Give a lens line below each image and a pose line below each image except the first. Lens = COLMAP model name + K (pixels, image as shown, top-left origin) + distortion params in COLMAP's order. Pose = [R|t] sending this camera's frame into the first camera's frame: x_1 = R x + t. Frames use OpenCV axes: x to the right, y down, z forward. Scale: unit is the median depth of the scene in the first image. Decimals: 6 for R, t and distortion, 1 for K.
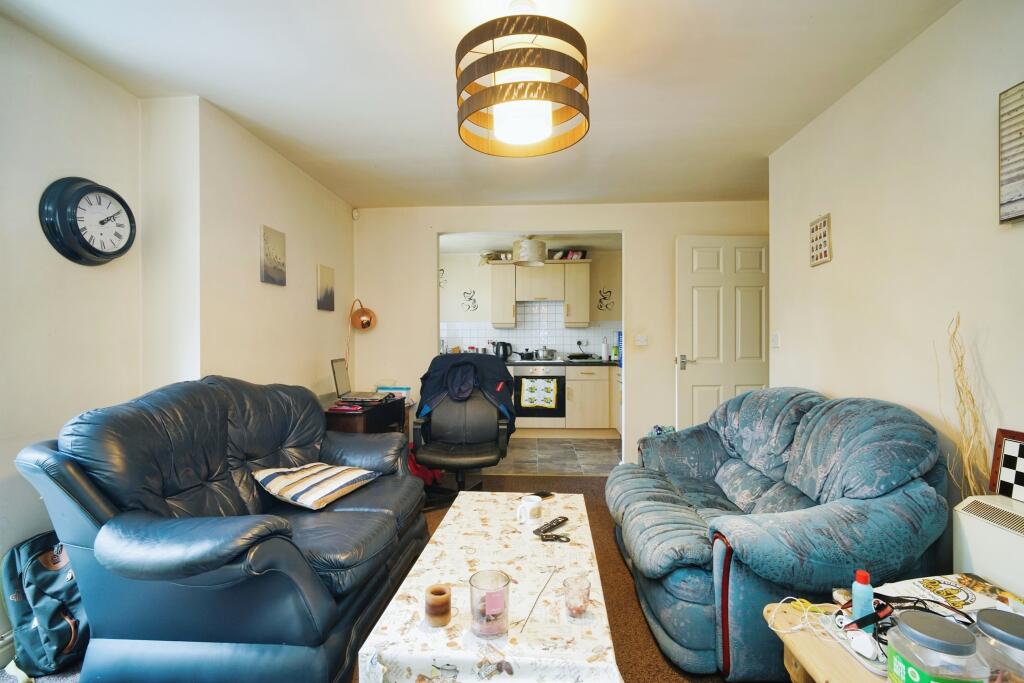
lens RADIAL K [[482.8, 0, 504.2], [0, 482.8, 348.7], [0, 0, 1]] dist [-0.021338, 0.007999]
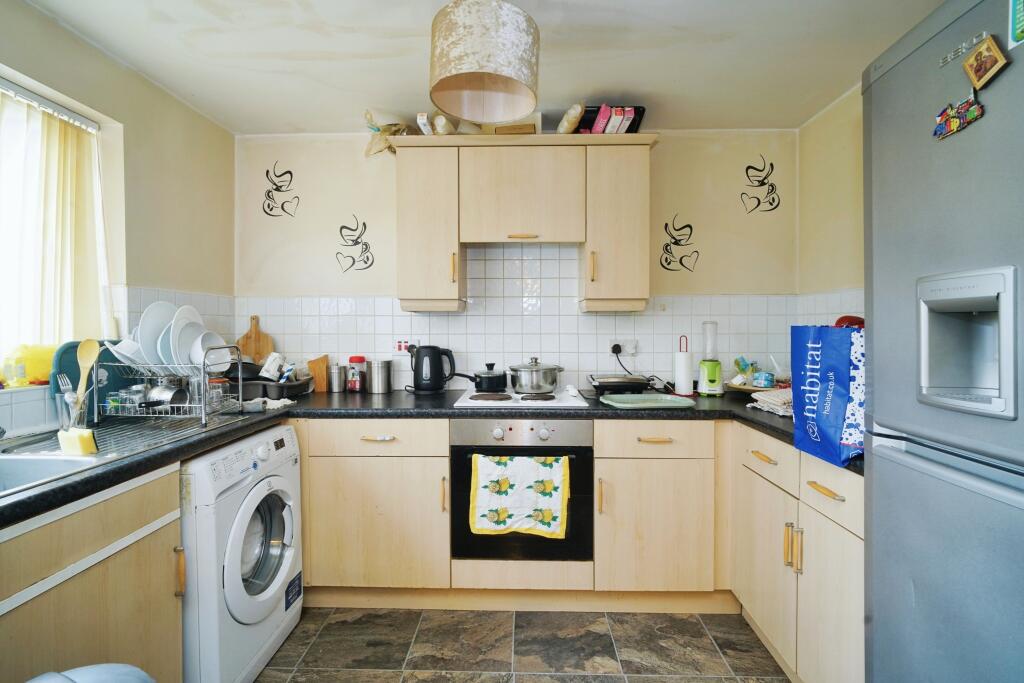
lens RADIAL K [[482.8, 0, 508.5], [0, 482.8, 335.9], [0, 0, 1]] dist [-0.021338, 0.007999]
pose [[0.998861, 0.002090, 0.047672, 0.043859], [-0.002474, 0.999965, 0.007989, -0.027054], [-0.047654, -0.008098, 0.998831, 0.609362]]
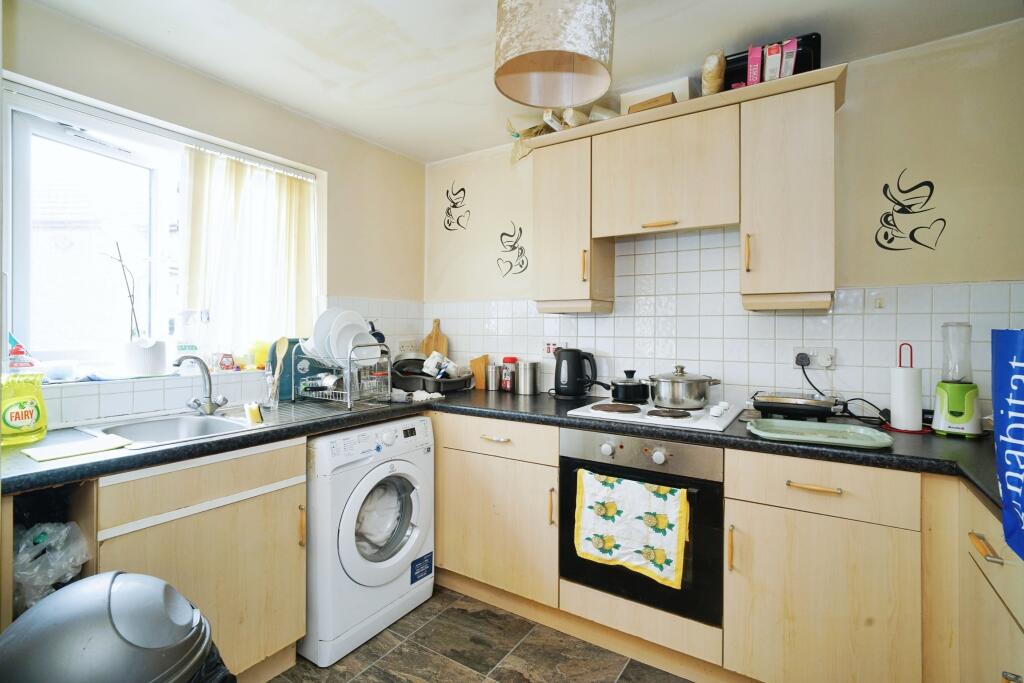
lens RADIAL K [[482.8, 0, 508.2], [0, 482.8, 329.6], [0, 0, 1]] dist [-0.021338, 0.007999]
pose [[0.875753, 0.007985, -0.482693, 0.142551], [-0.012412, 0.999905, -0.005978, -0.027967], [0.482600, 0.011226, 0.875769, 0.654001]]
